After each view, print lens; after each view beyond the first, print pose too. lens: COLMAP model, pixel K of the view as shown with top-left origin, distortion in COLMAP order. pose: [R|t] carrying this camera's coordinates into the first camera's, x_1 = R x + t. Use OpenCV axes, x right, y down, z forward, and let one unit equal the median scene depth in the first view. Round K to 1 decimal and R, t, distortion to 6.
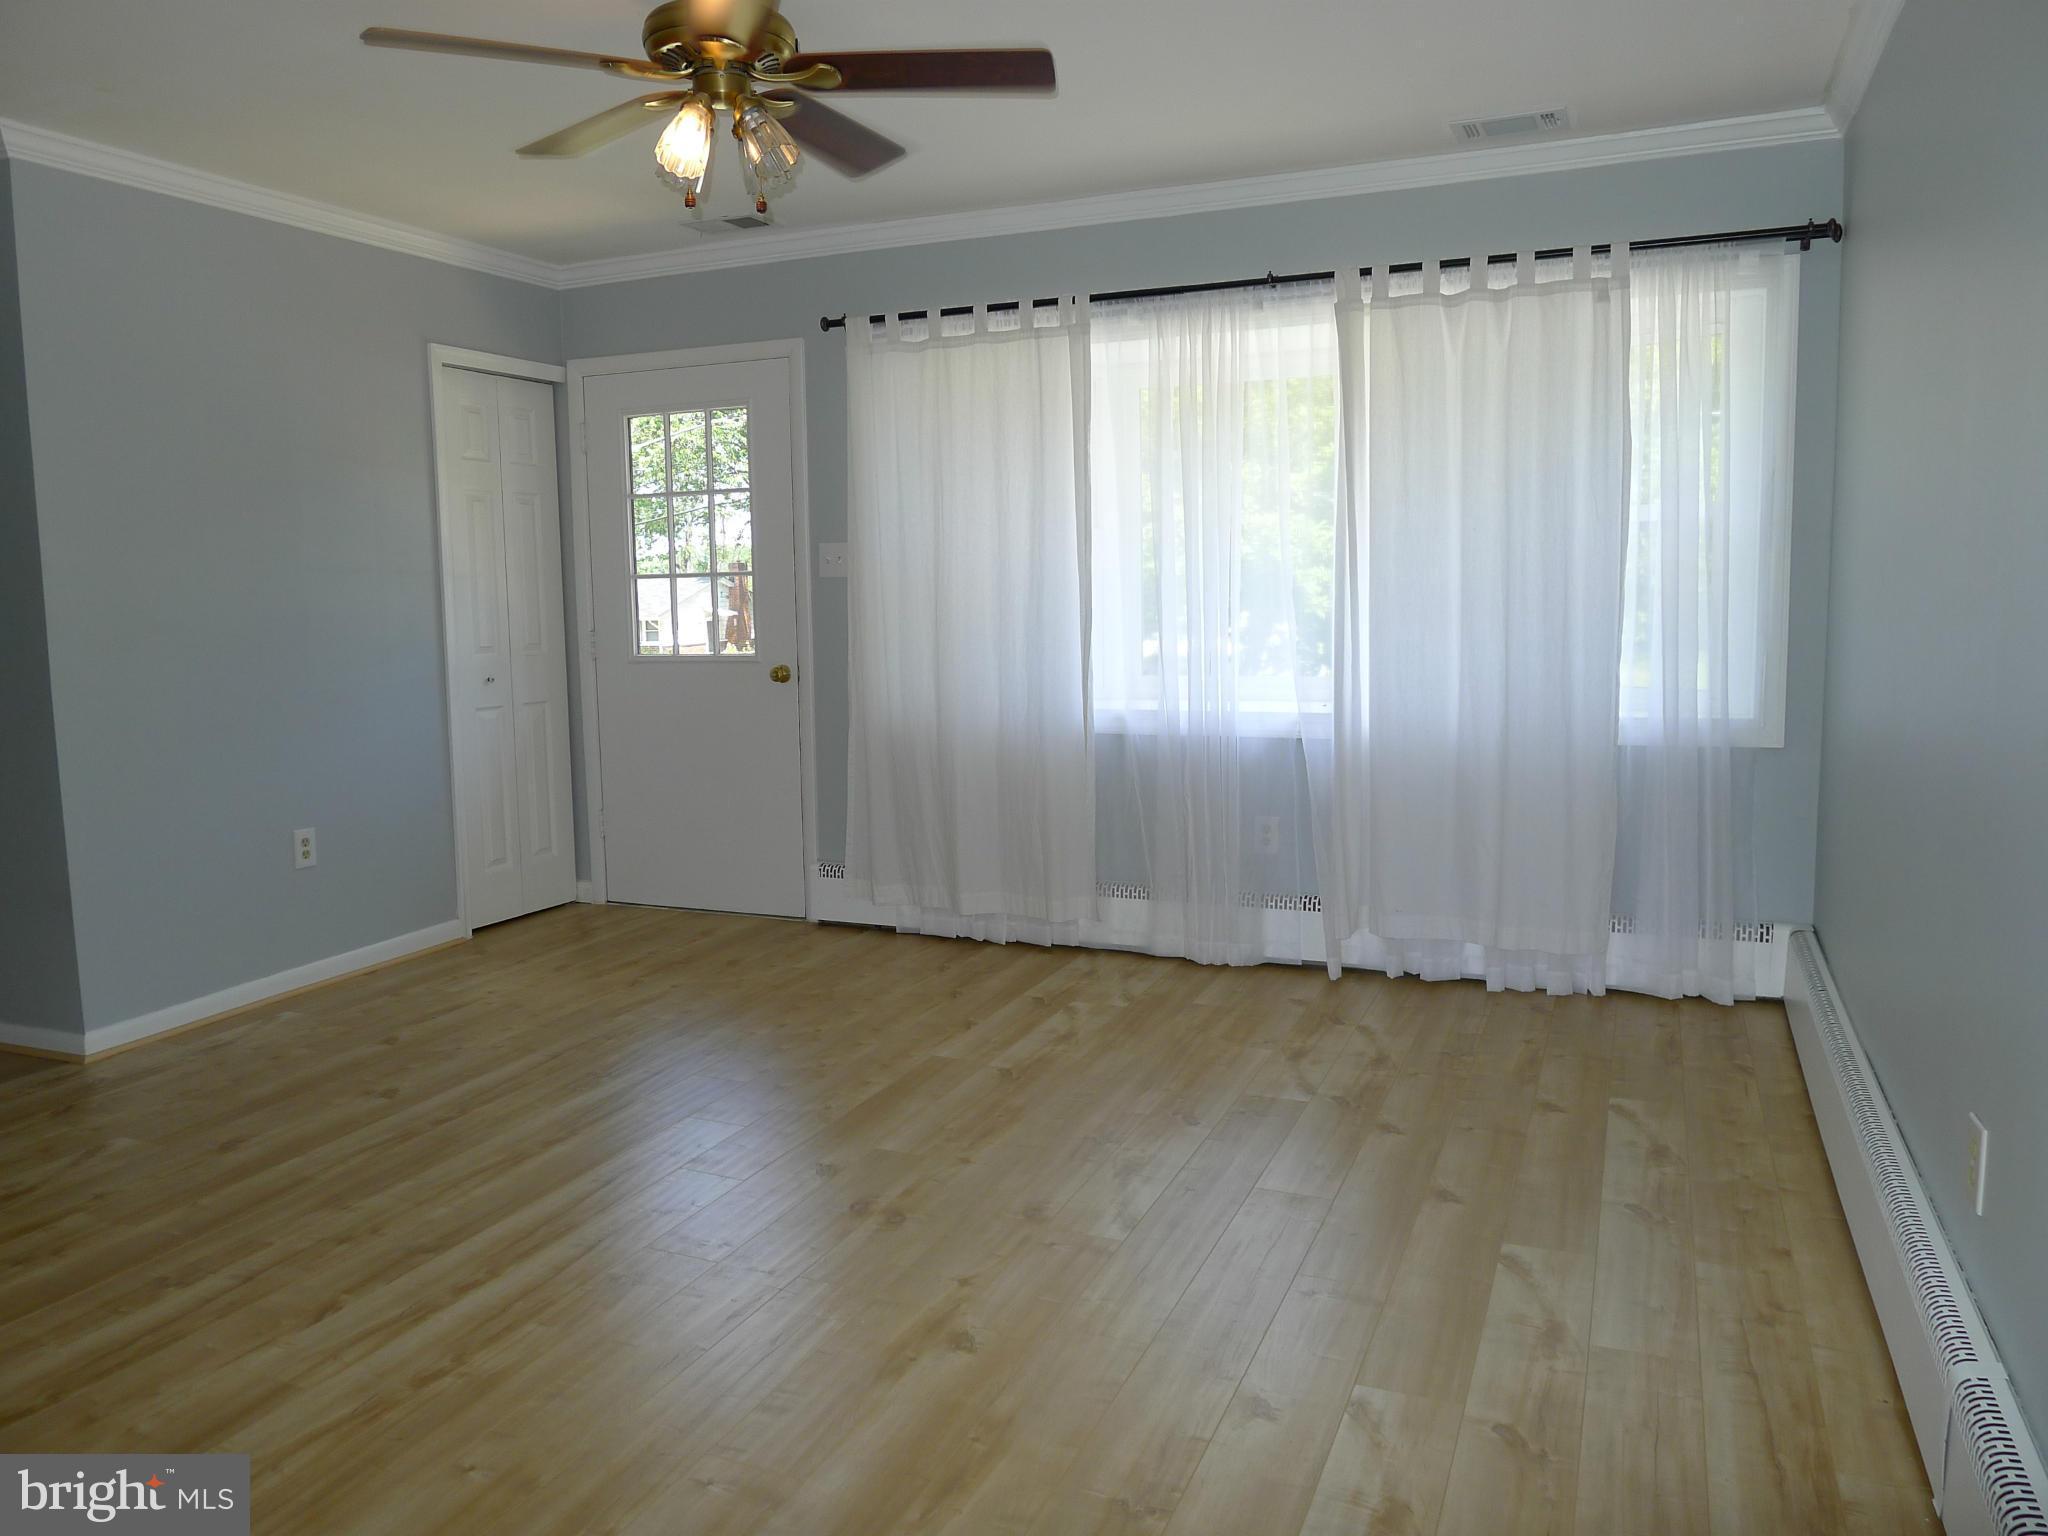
lens RADIAL K [[1476.6, 0, 1014.5], [0, 1476.6, 767.9], [0, 0, 1]] dist [-0.044397, 0.020458]
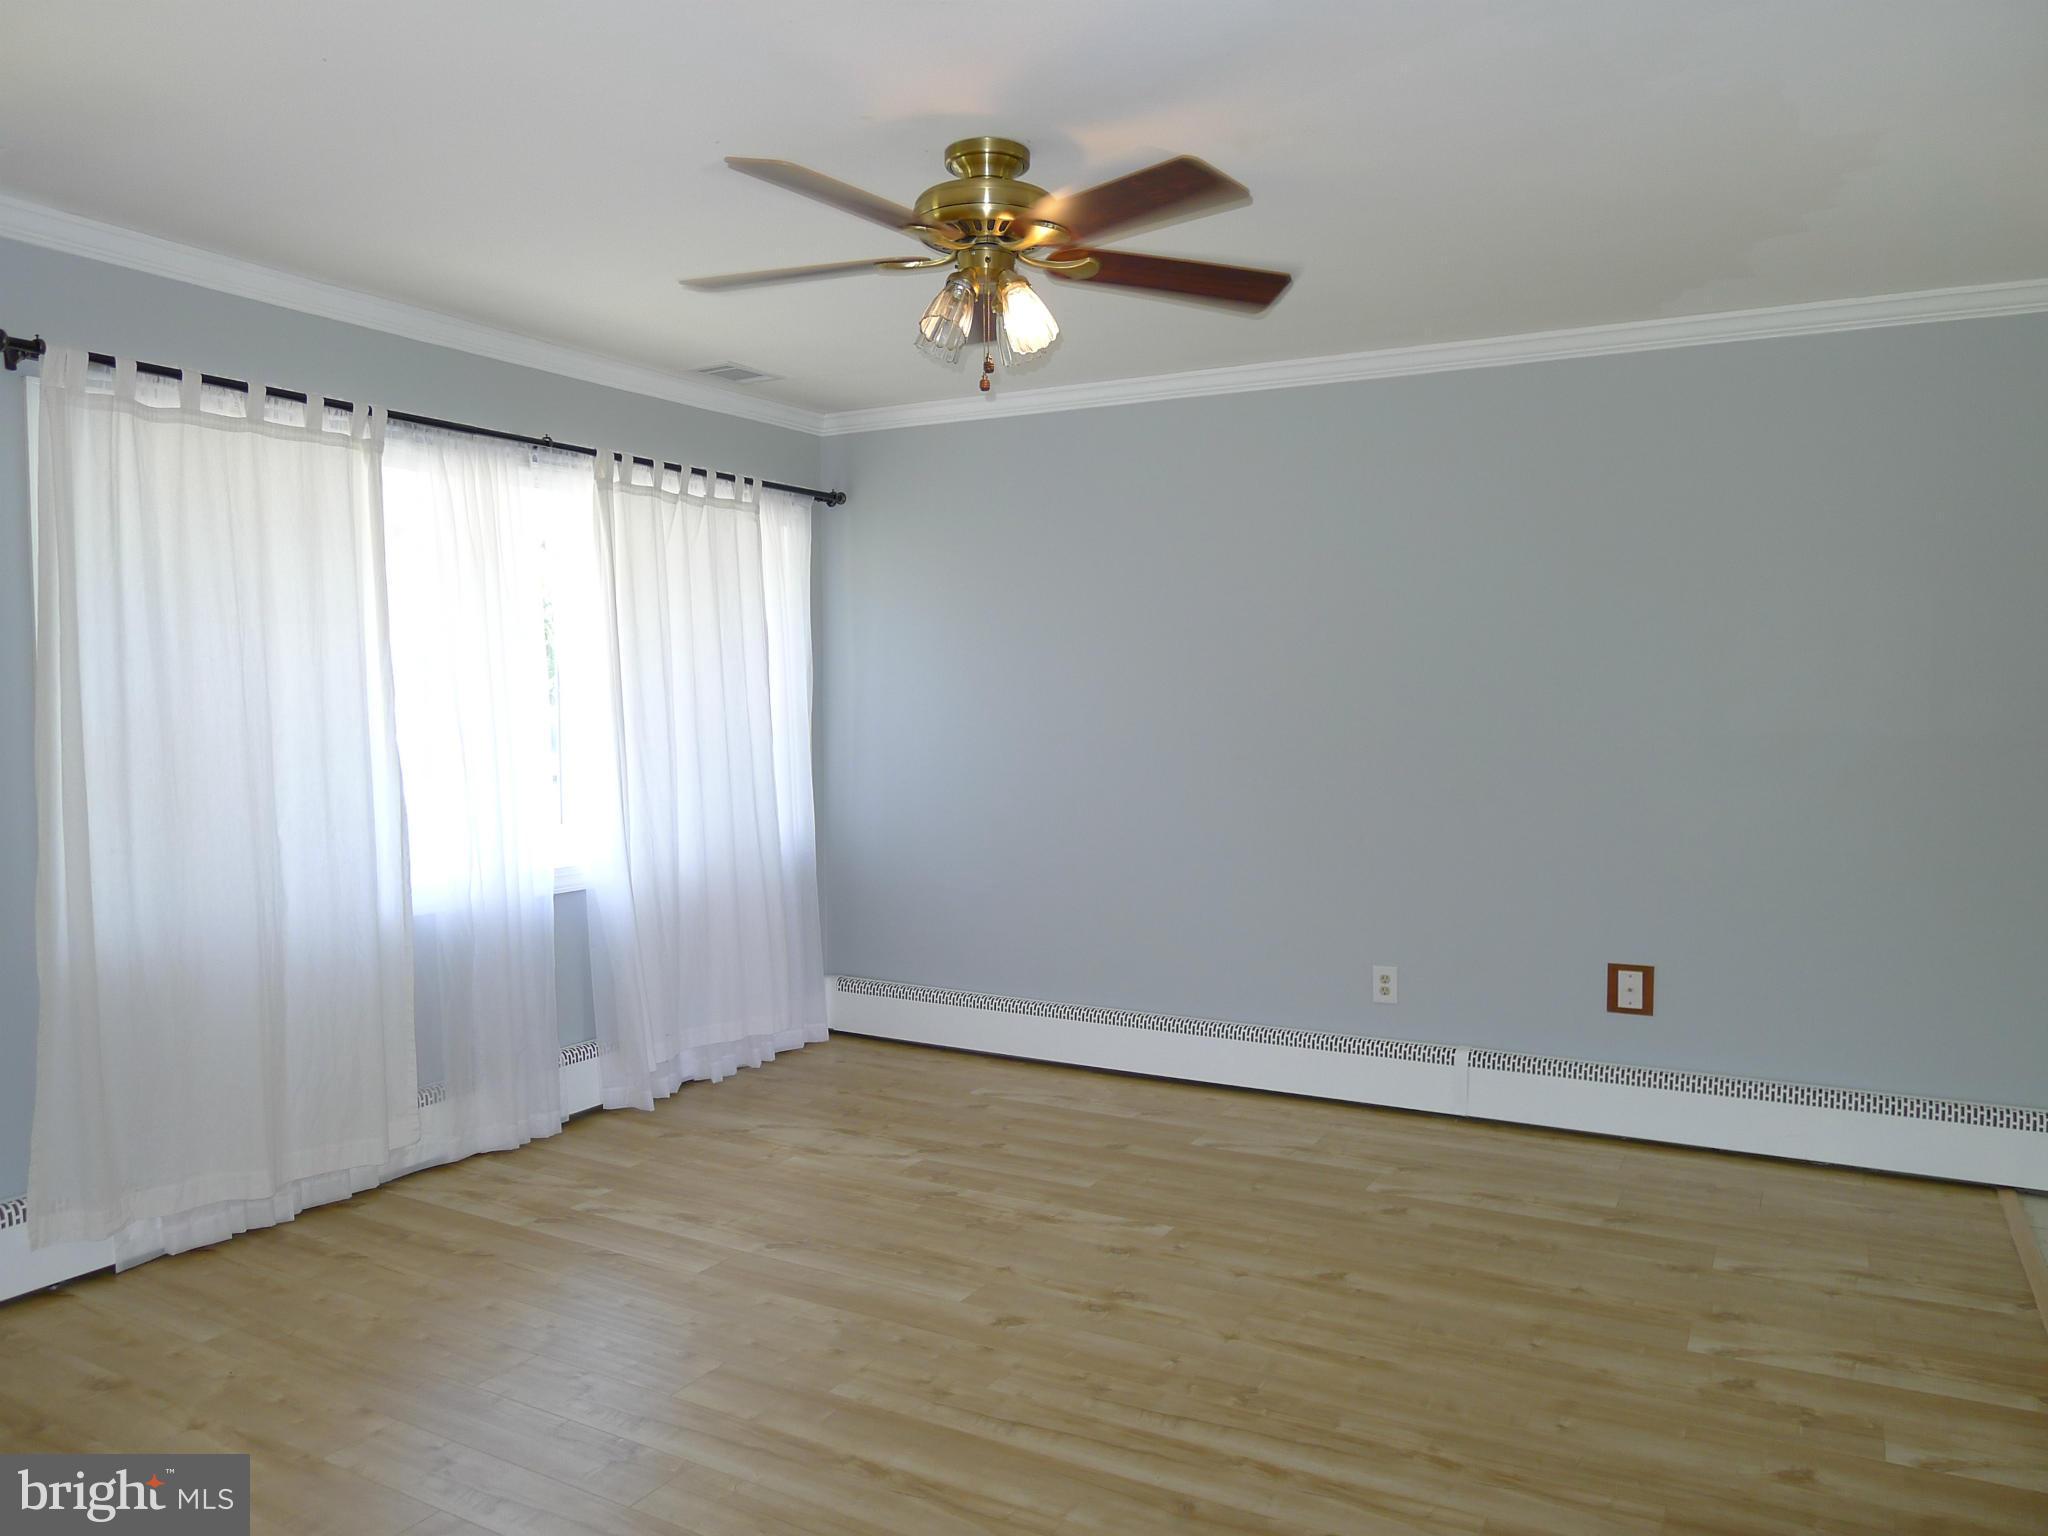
lens RADIAL K [[1476.6, 0, 1014.5], [0, 1476.6, 767.9], [0, 0, 1]] dist [-0.044397, 0.020458]
pose [[0.097056, -0.033510, 0.994715, -0.864255], [0.123439, 0.992122, 0.021379, -0.098586], [-0.987594, 0.120712, 0.100428, 0.650342]]
